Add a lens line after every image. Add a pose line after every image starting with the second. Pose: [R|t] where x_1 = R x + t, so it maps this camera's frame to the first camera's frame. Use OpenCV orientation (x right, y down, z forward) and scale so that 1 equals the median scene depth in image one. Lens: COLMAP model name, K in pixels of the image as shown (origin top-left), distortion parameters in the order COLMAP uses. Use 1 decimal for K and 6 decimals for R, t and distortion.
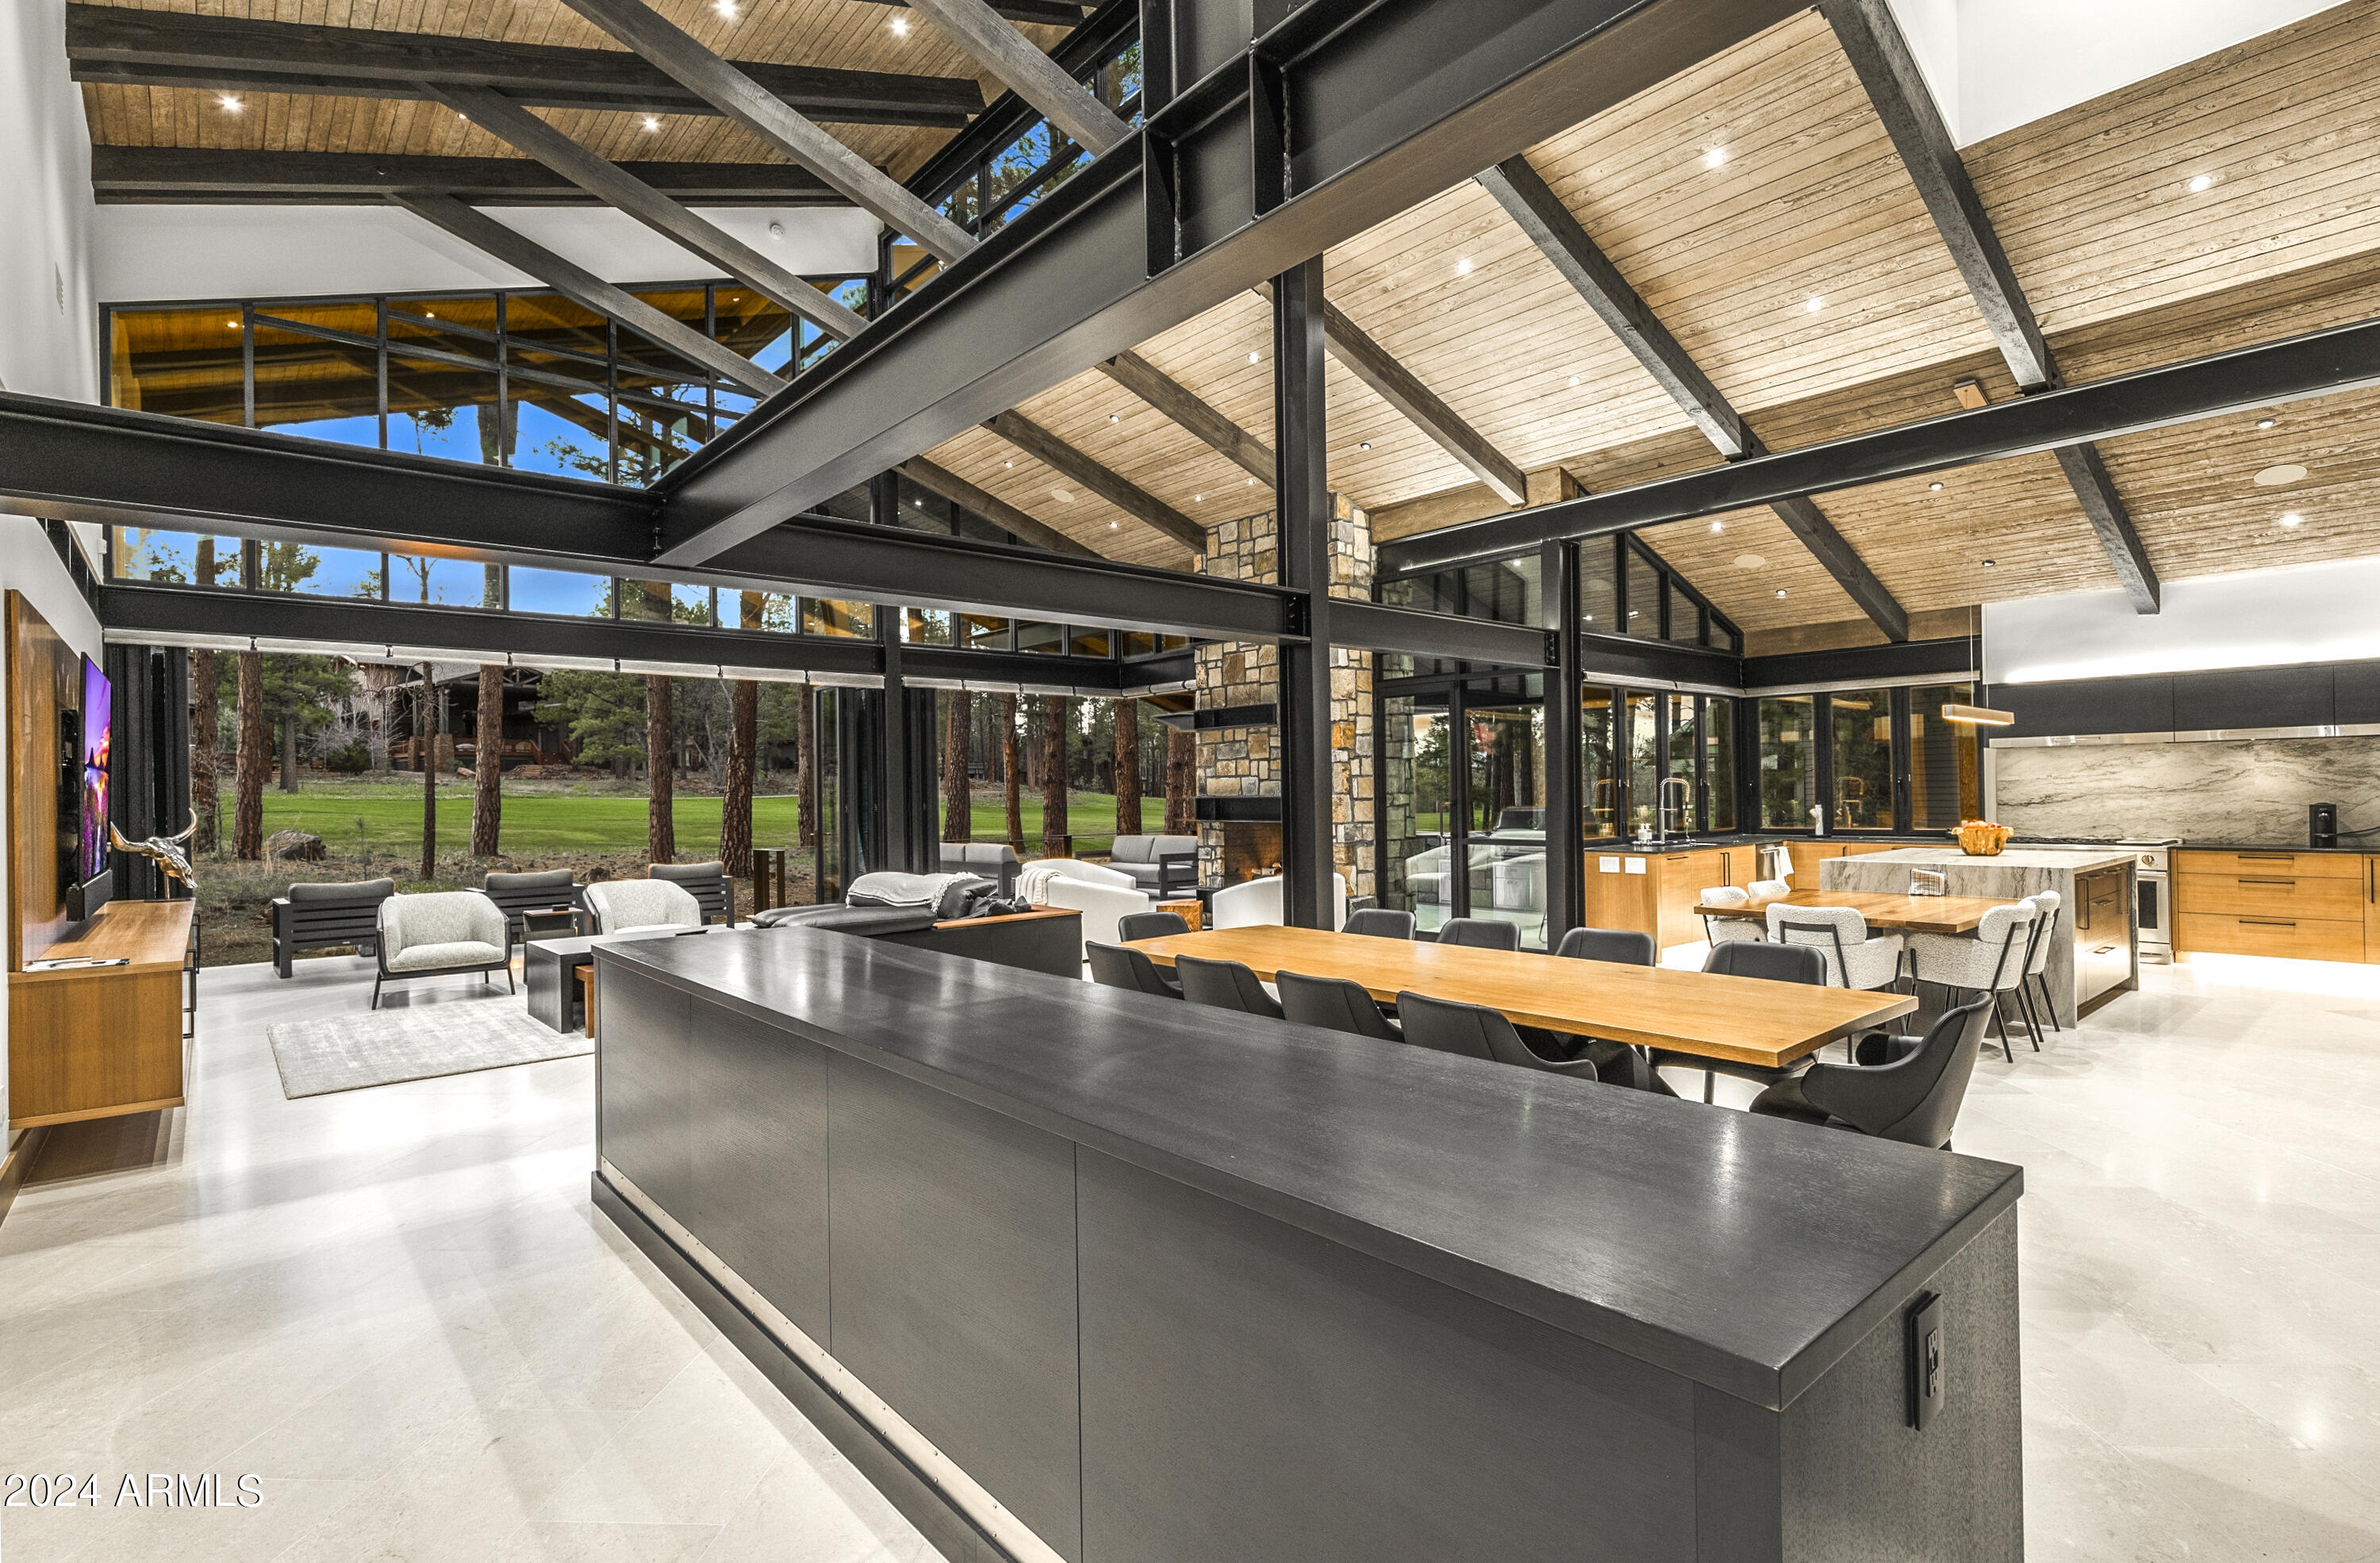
lens RADIAL K [[1115.7, 0, 1199.2], [0, 1115.7, 787.5], [0, 0, 1]] dist [-0.000268, 0.000464]
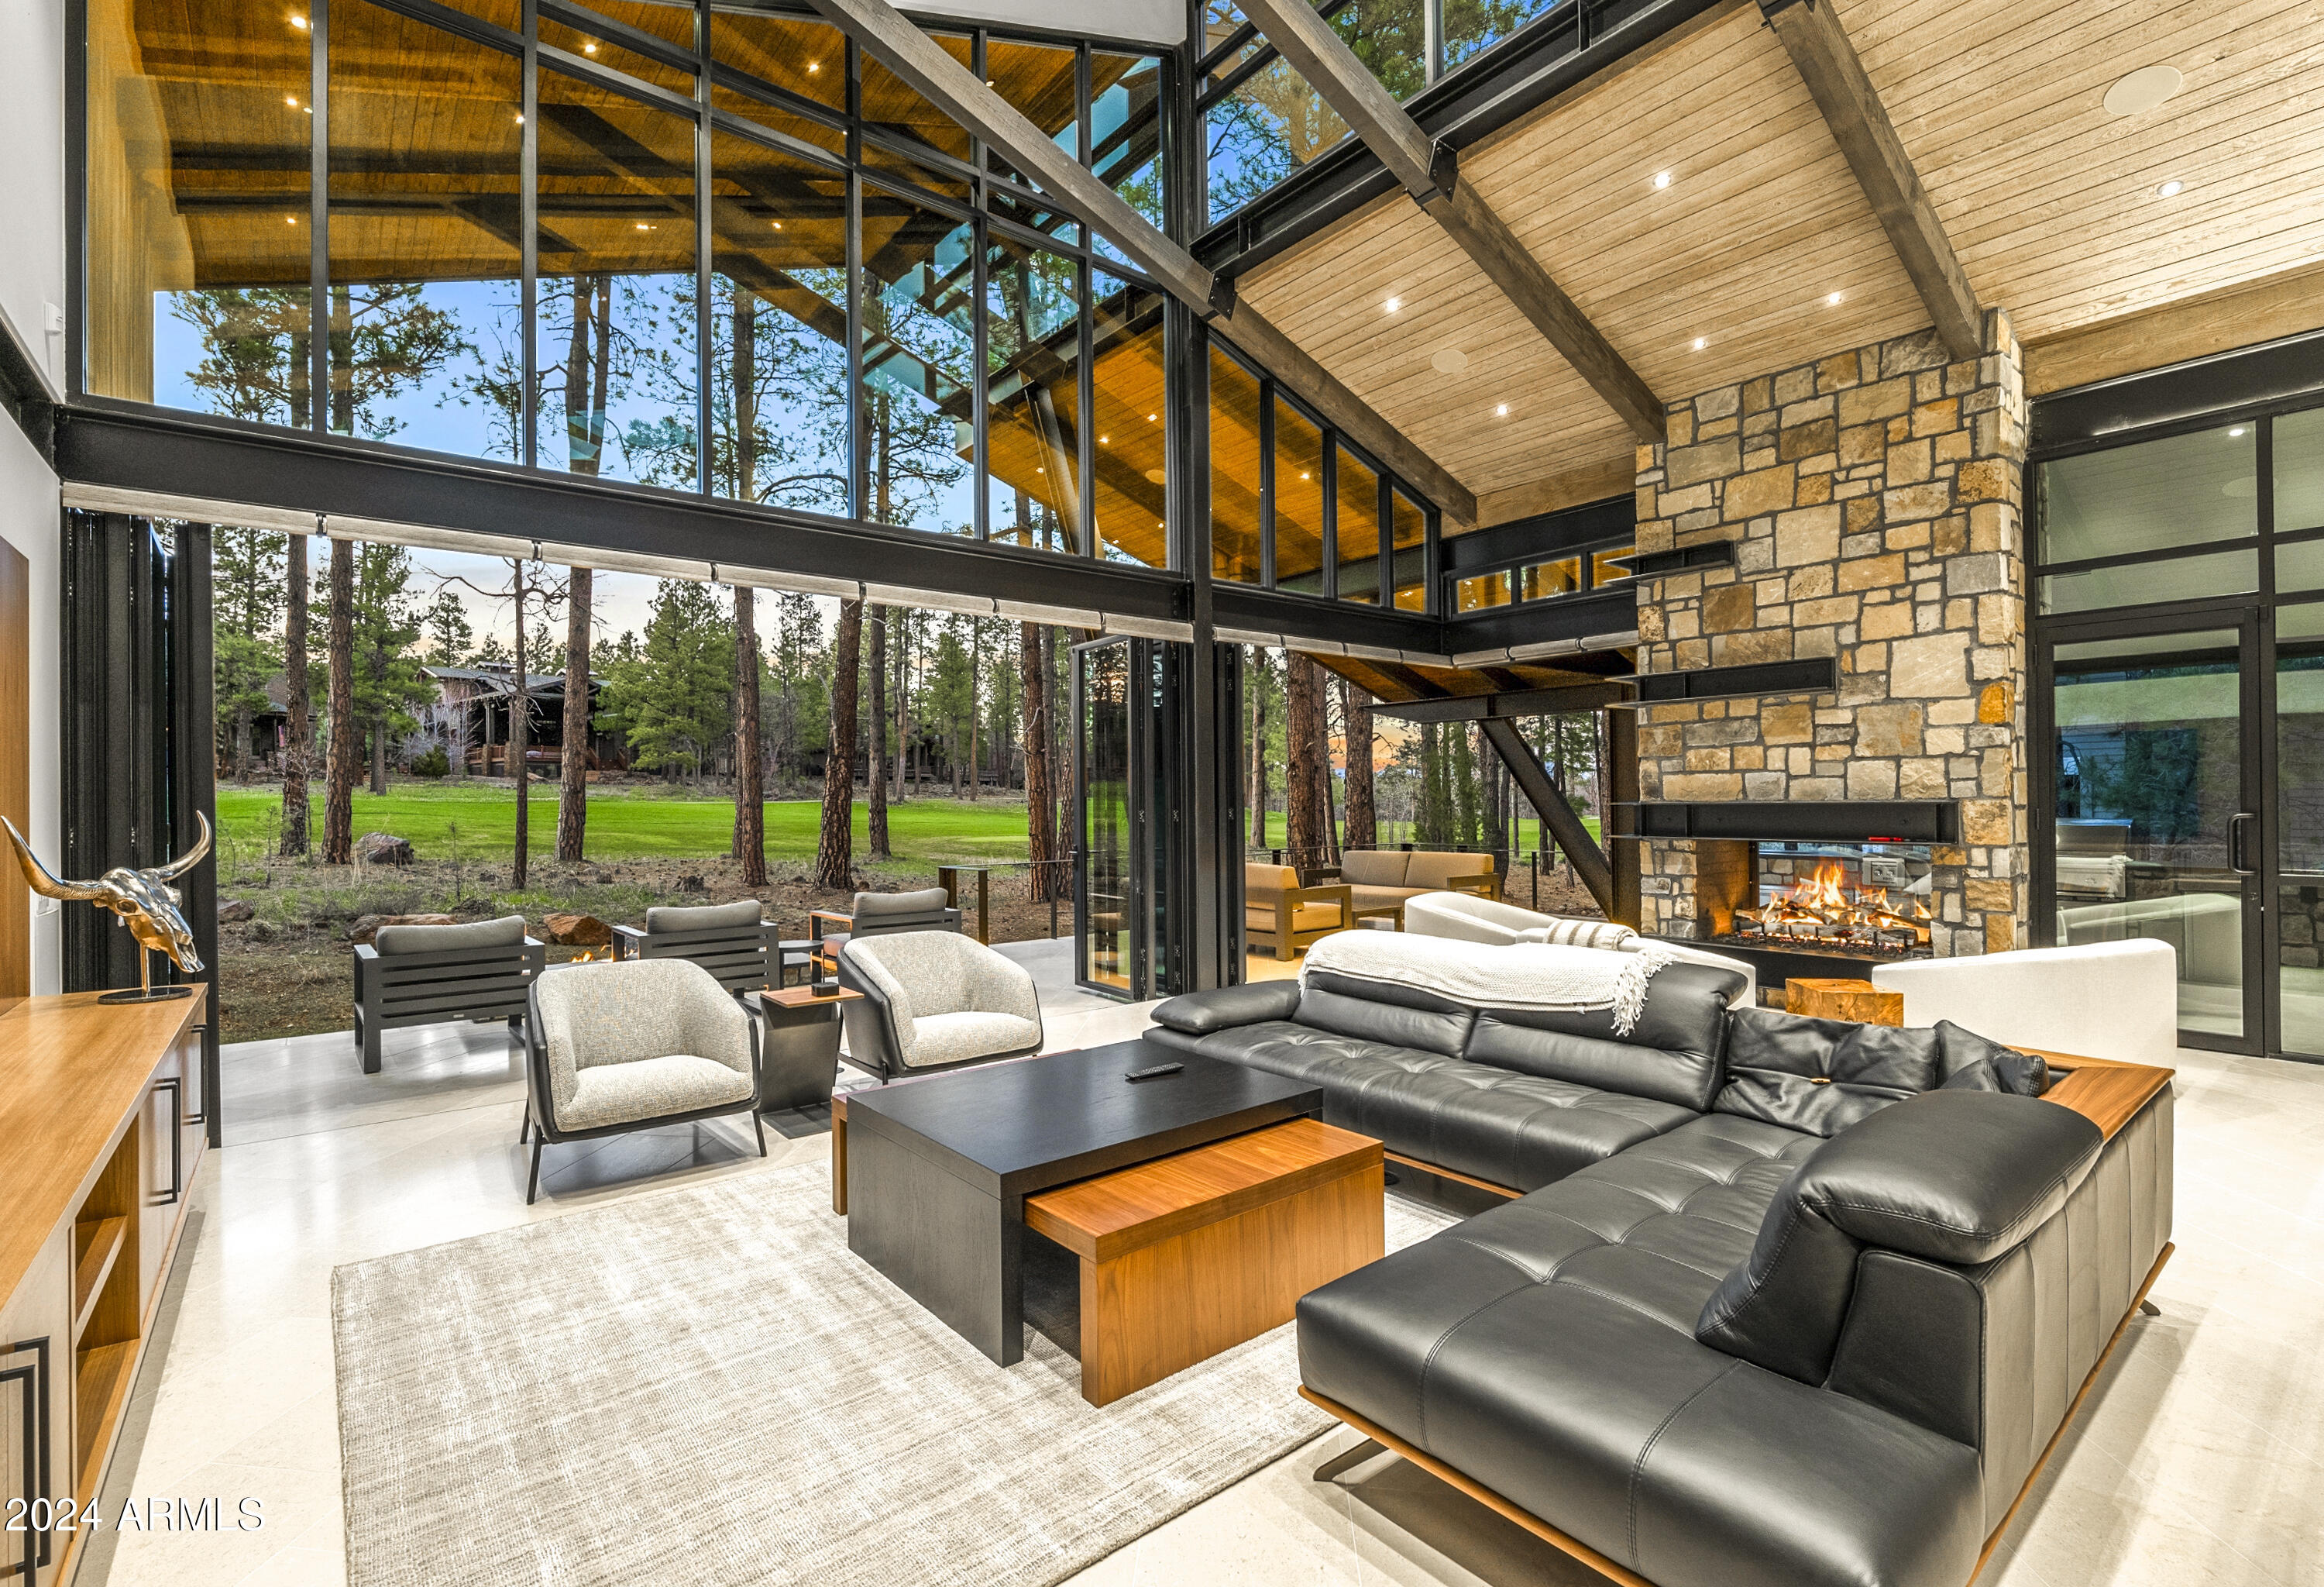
lens RADIAL K [[1040.6, 0, 1103.9], [0, 1040.6, 796.0], [0, 0, 1]] dist [-0.004021, -0.000963]
pose [[0.997237, 0.005462, -0.074082, -0.139976], [-0.005417, 0.999985, 0.000806, 0.002845], [0.074085, -0.000402, 0.997252, 0.171669]]
